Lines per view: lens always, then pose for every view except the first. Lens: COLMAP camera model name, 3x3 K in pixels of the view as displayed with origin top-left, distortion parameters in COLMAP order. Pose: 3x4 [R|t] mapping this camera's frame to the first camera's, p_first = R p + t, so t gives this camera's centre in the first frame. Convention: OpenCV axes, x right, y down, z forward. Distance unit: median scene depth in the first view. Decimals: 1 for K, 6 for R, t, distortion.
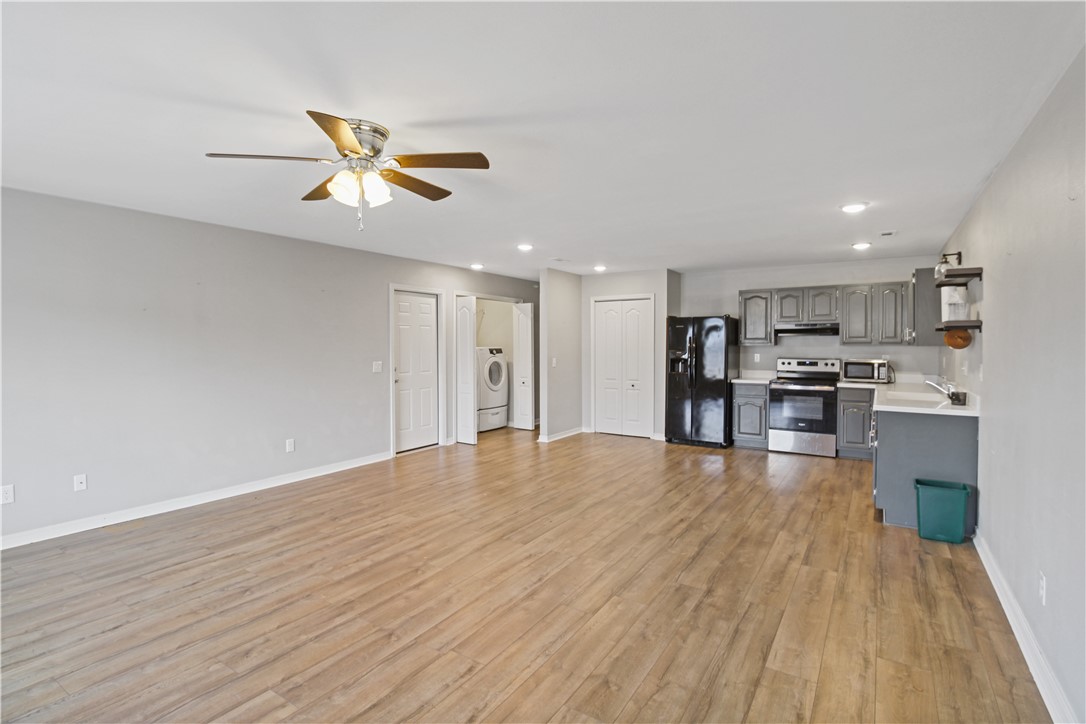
lens RADIAL K [[523.4, 0, 544.2], [0, 523.4, 330.8], [0, 0, 1]] dist [0.000659, 0.000007]
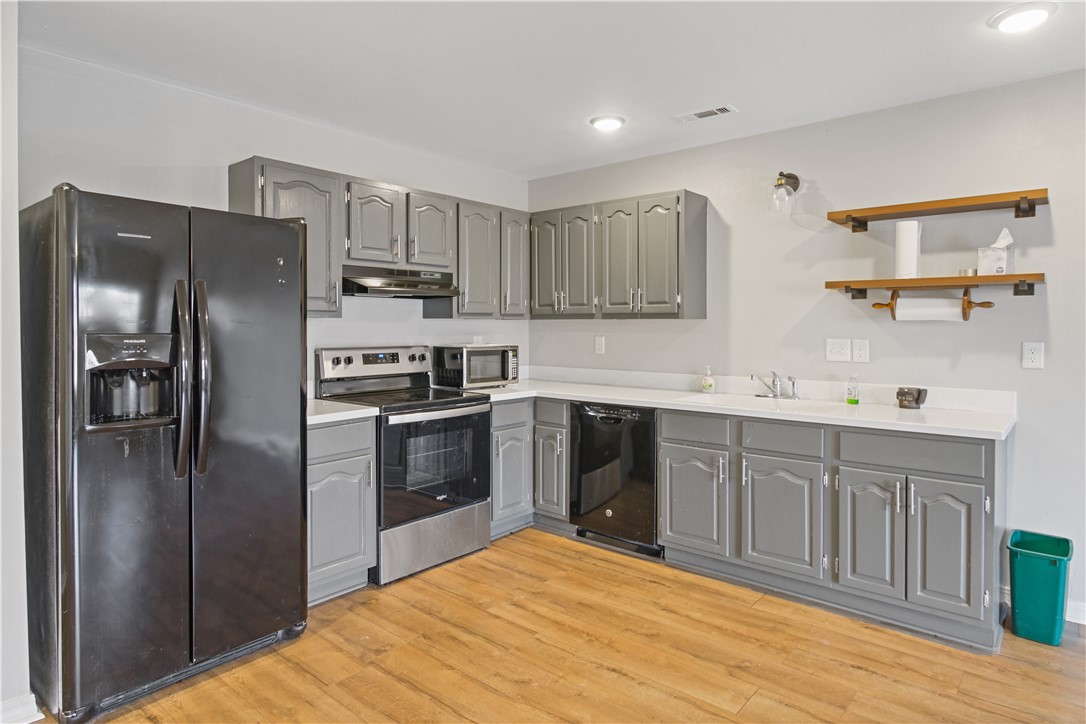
lens RADIAL K [[616.4, 0, 543.9], [0, 616.4, 337.9], [0, 0, 1]] dist [0.005145, -0.009809]
pose [[0.121486, -0.018946, 0.992412, -0.009271], [-0.026647, 0.999395, 0.022341, 0.032632], [-0.992235, -0.029159, 0.120908, 0.884723]]
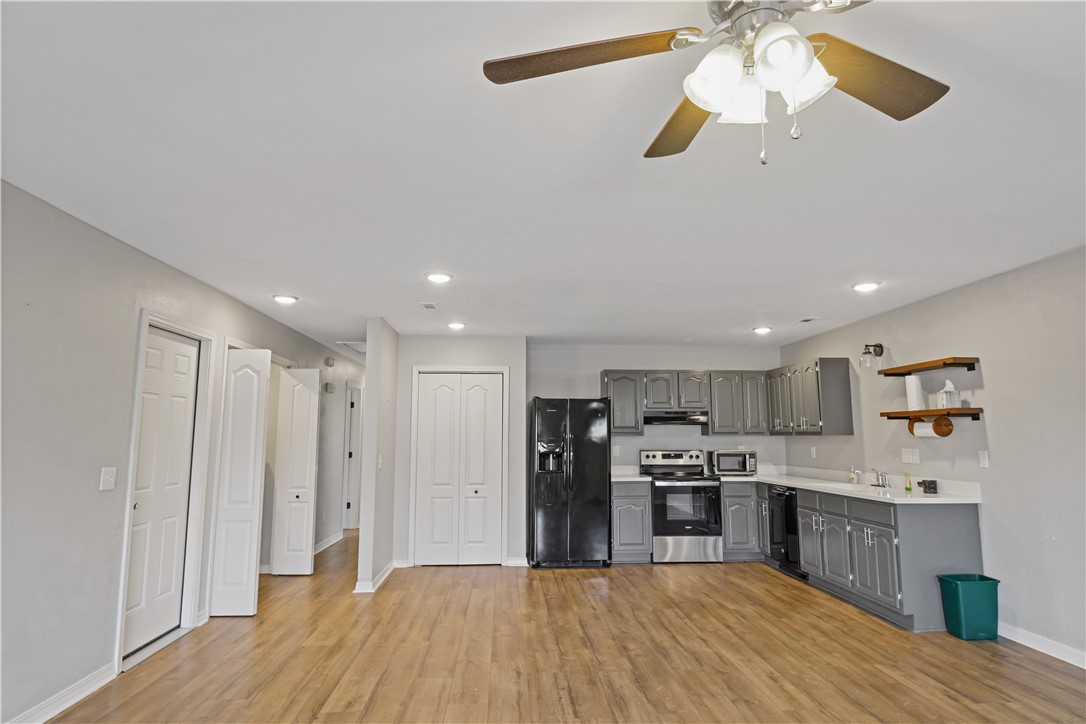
lens RADIAL K [[616.4, 0, 543.9], [0, 616.4, 337.9], [0, 0, 1]] dist [0.005145, -0.009809]
pose [[0.797501, 0.096916, 0.595482, -0.352192], [-0.016100, 0.990081, -0.139575, 0.014757], [-0.603102, 0.101724, 0.791151, 0.310966]]
